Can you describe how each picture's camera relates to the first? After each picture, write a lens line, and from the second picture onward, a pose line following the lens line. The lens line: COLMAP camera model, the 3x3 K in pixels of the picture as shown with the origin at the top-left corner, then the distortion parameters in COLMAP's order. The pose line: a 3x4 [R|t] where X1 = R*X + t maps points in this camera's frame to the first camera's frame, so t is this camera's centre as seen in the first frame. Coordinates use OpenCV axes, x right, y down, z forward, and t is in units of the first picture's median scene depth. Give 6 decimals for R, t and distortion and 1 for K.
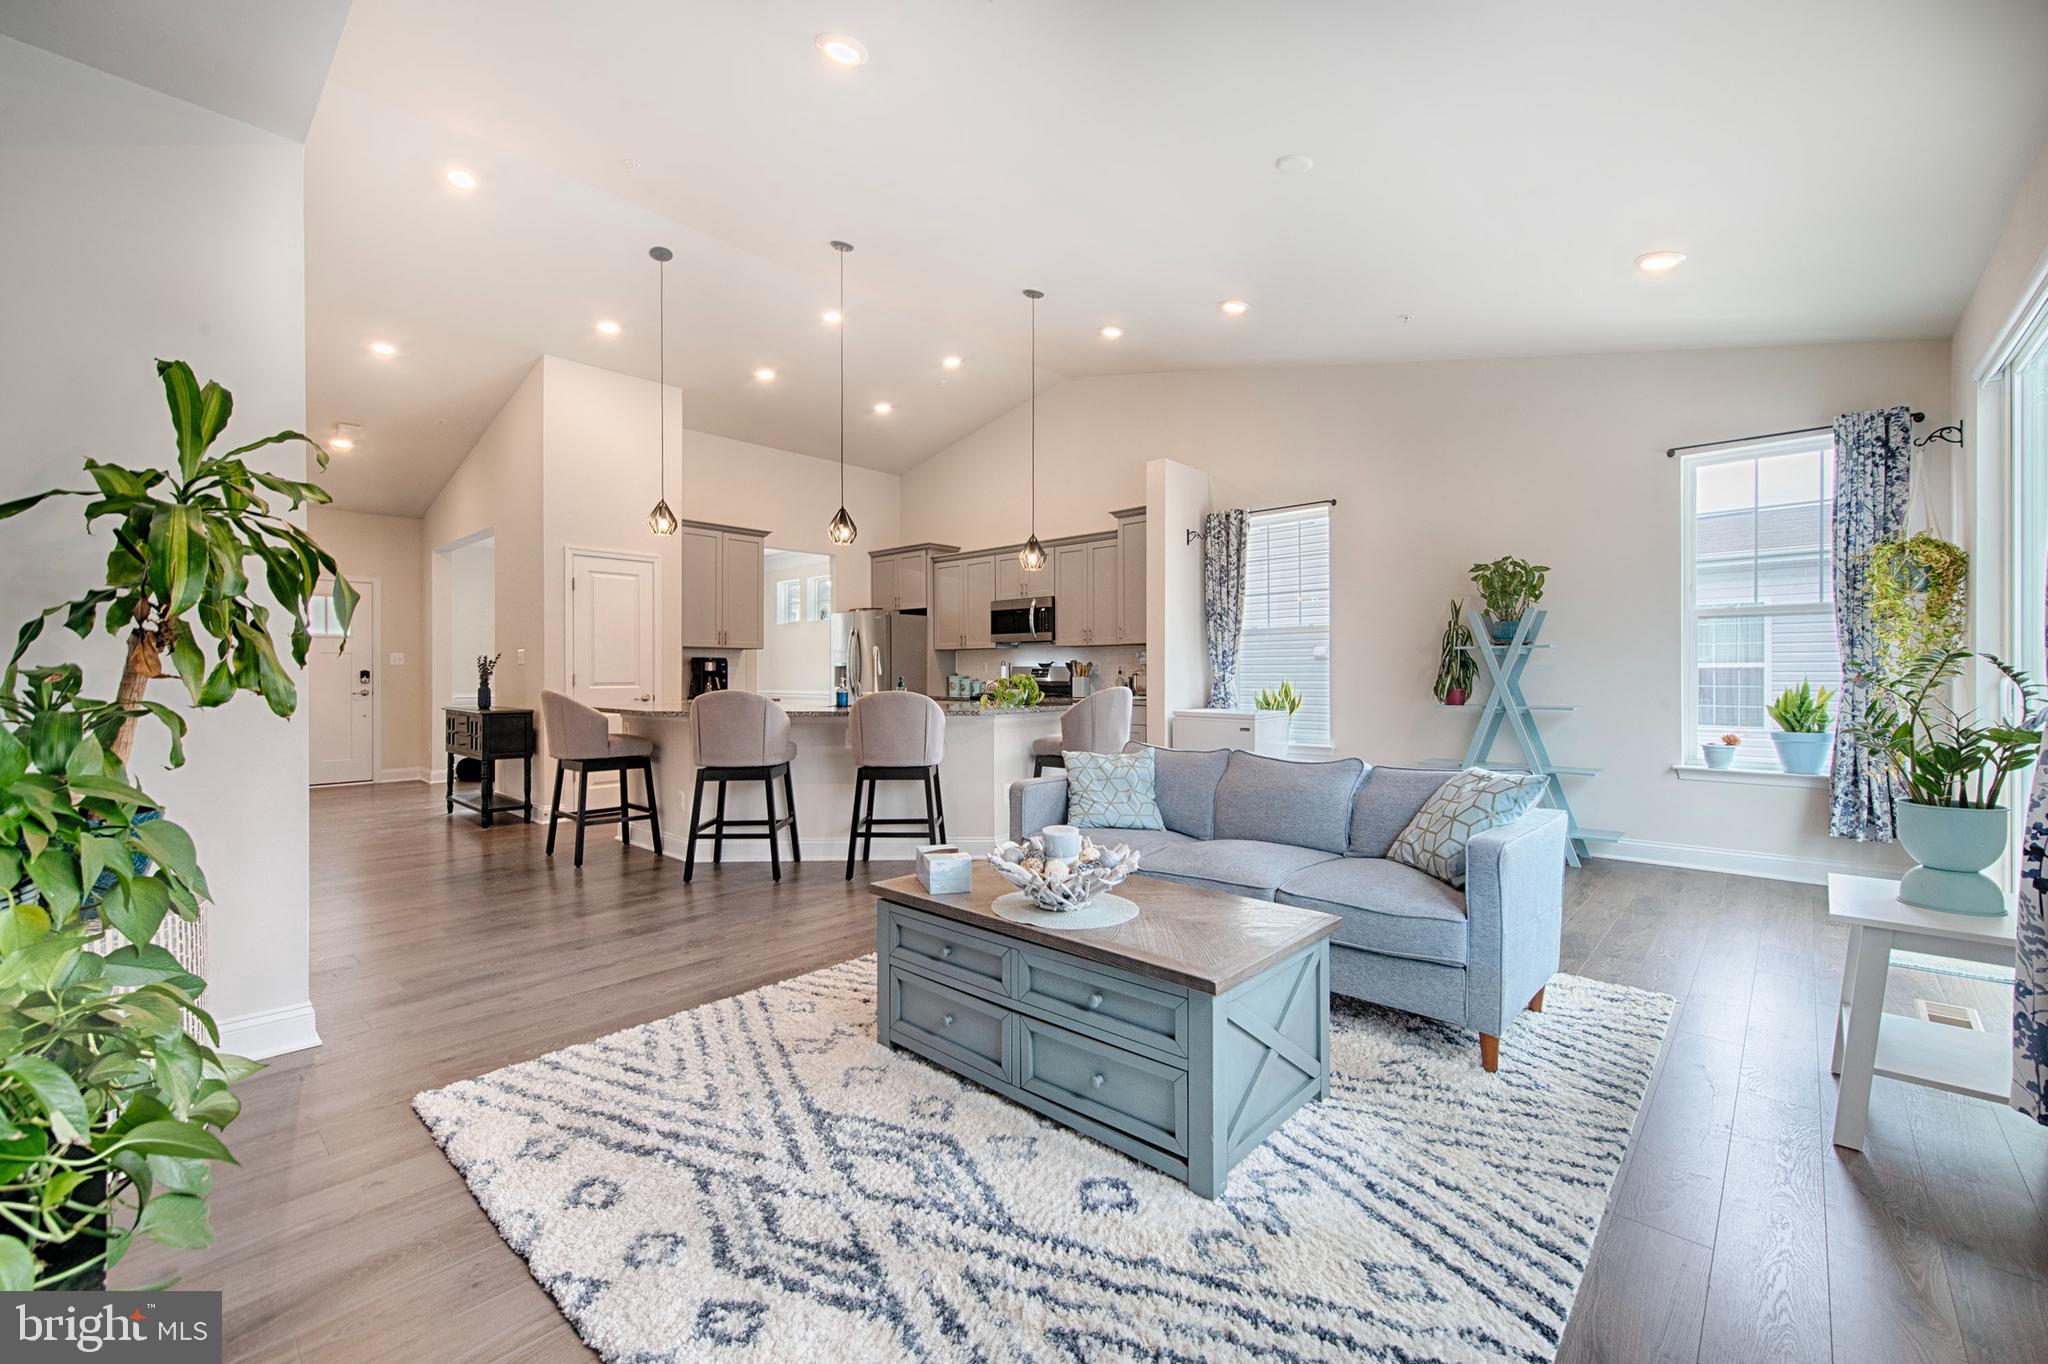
lens RADIAL K [[844.5, 0, 1024.0], [0, 844.5, 682.0], [0, 0, 1]] dist [0.008730, -0.000340]
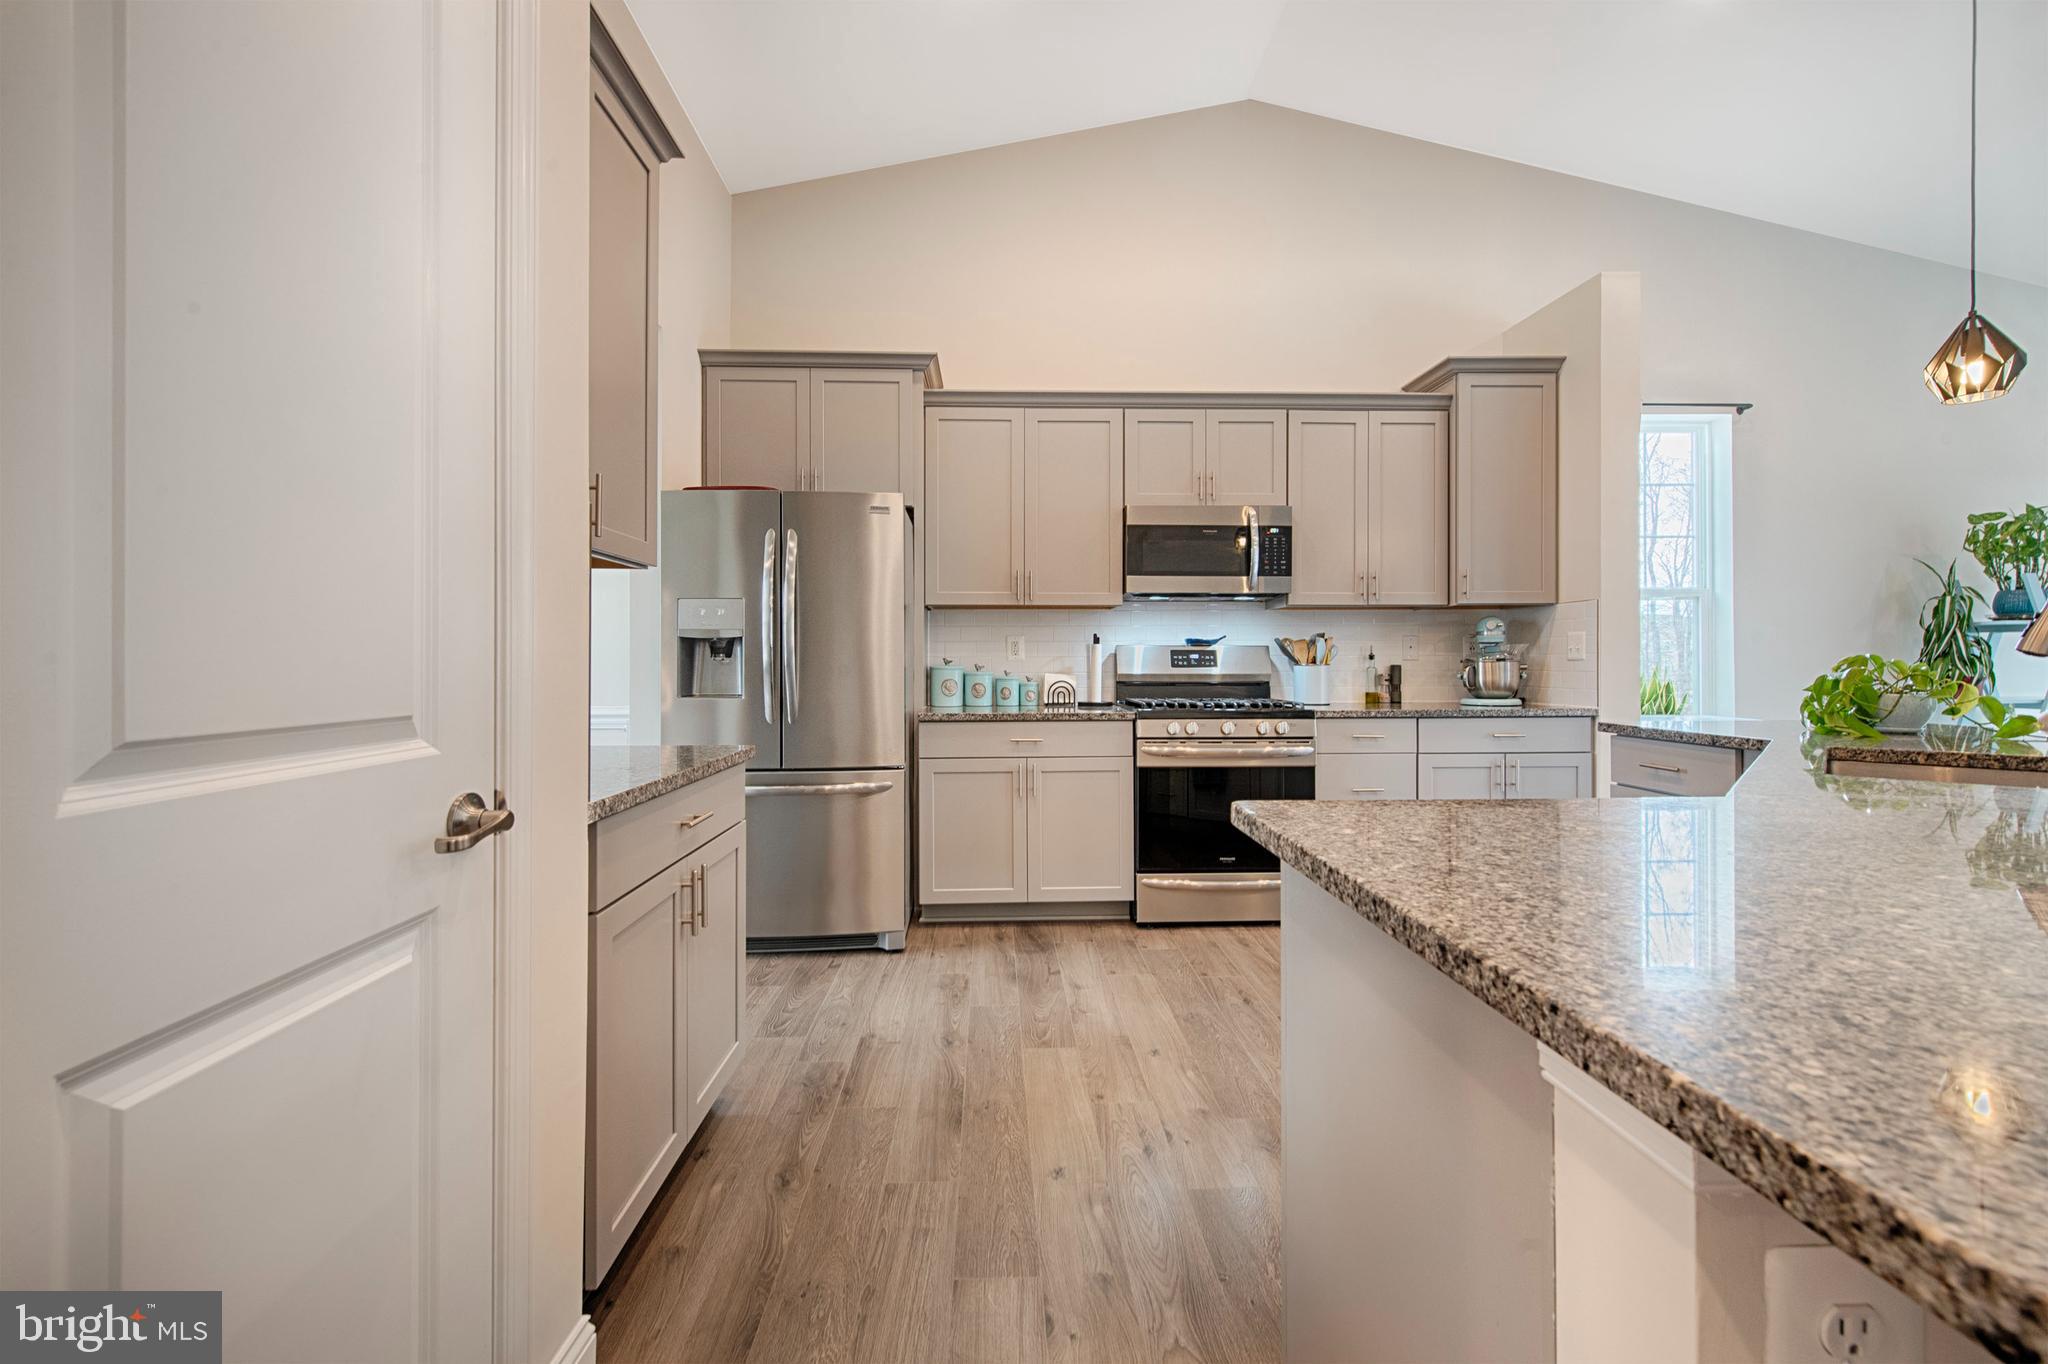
lens RADIAL K [[844.5, 0, 1024.0], [0, 844.5, 682.0], [0, 0, 1]] dist [0.008730, -0.000340]
pose [[0.718077, -0.008973, 0.695905, -0.419719], [0.005820, 0.999959, 0.006887, -0.000434], [-0.695939, -0.000895, 0.718100, 0.728458]]
